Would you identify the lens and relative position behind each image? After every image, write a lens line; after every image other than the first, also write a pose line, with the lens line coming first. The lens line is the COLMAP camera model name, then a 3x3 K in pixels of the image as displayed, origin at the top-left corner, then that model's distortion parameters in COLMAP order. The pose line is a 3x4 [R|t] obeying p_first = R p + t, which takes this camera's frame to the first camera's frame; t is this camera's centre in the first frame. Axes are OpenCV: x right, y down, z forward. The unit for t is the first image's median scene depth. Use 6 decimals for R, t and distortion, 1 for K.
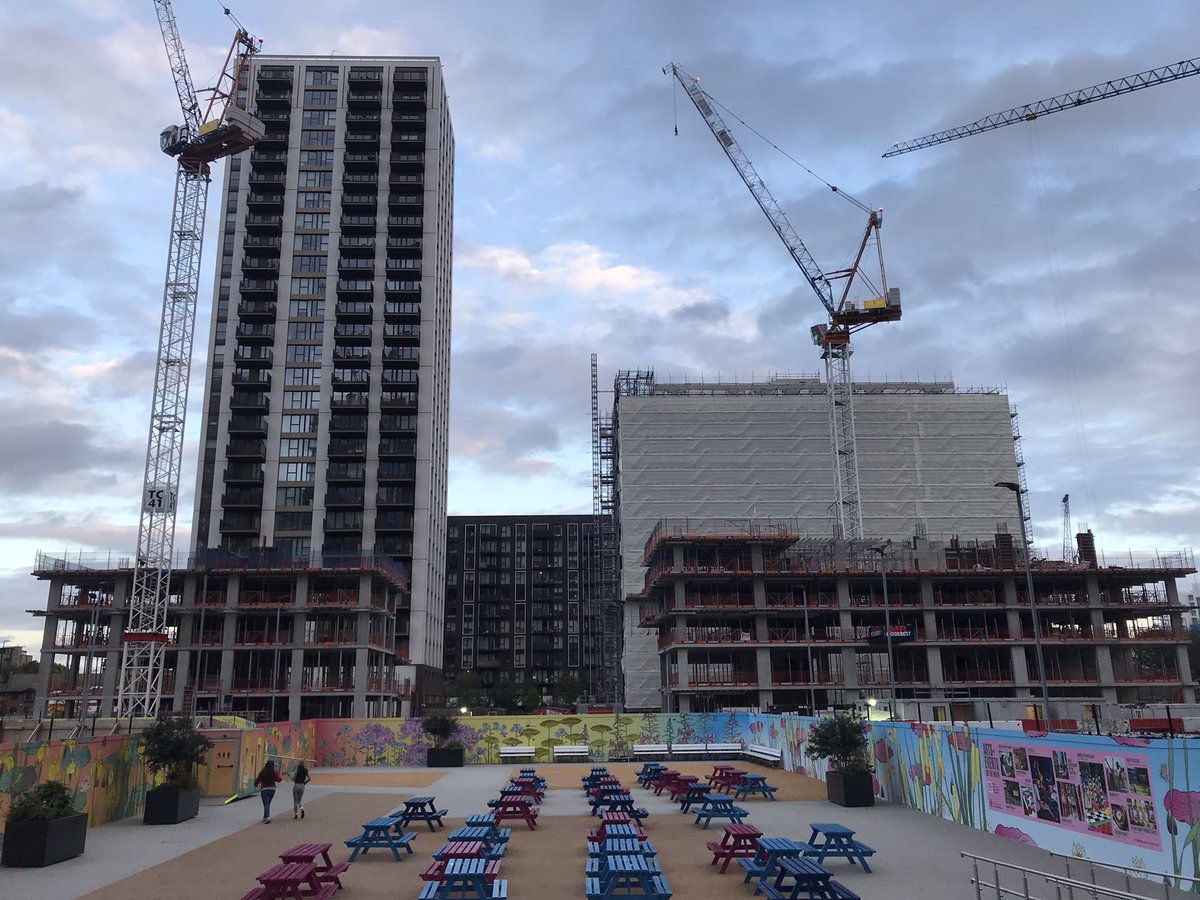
lens RADIAL K [[1002.2, 0, 599.6], [0, 1002.2, 421.8], [0, 0, 1]] dist [0.004501, 0.004794]
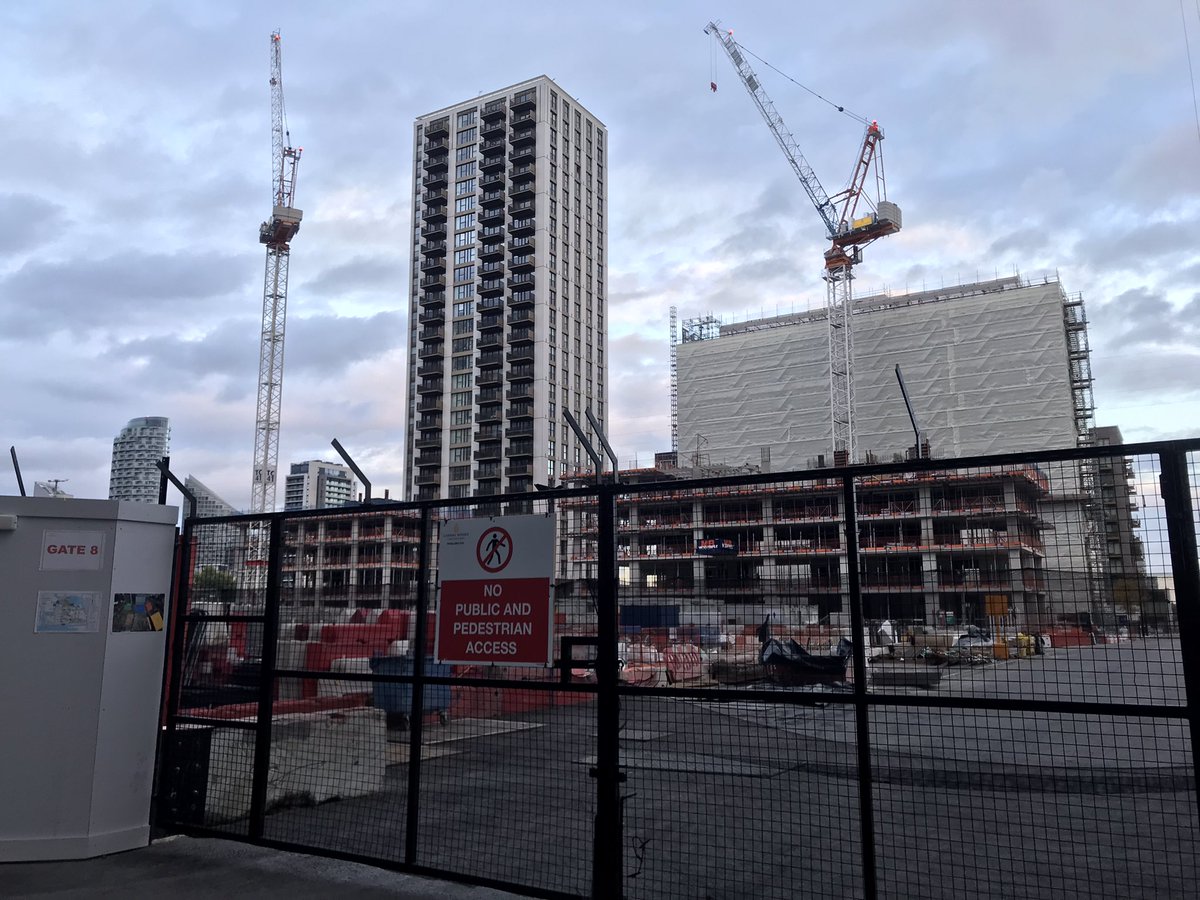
lens RADIAL K [[978.7, 0, 600.0], [0, 978.7, 450.0], [0, 0, 1]] dist [0.009506, 0.001885]
pose [[0.838815, -0.079435, -0.538591, 0.545251], [0.137884, 0.988041, 0.069021, 0.004117], [0.526667, -0.132159, 0.839736, 0.004108]]
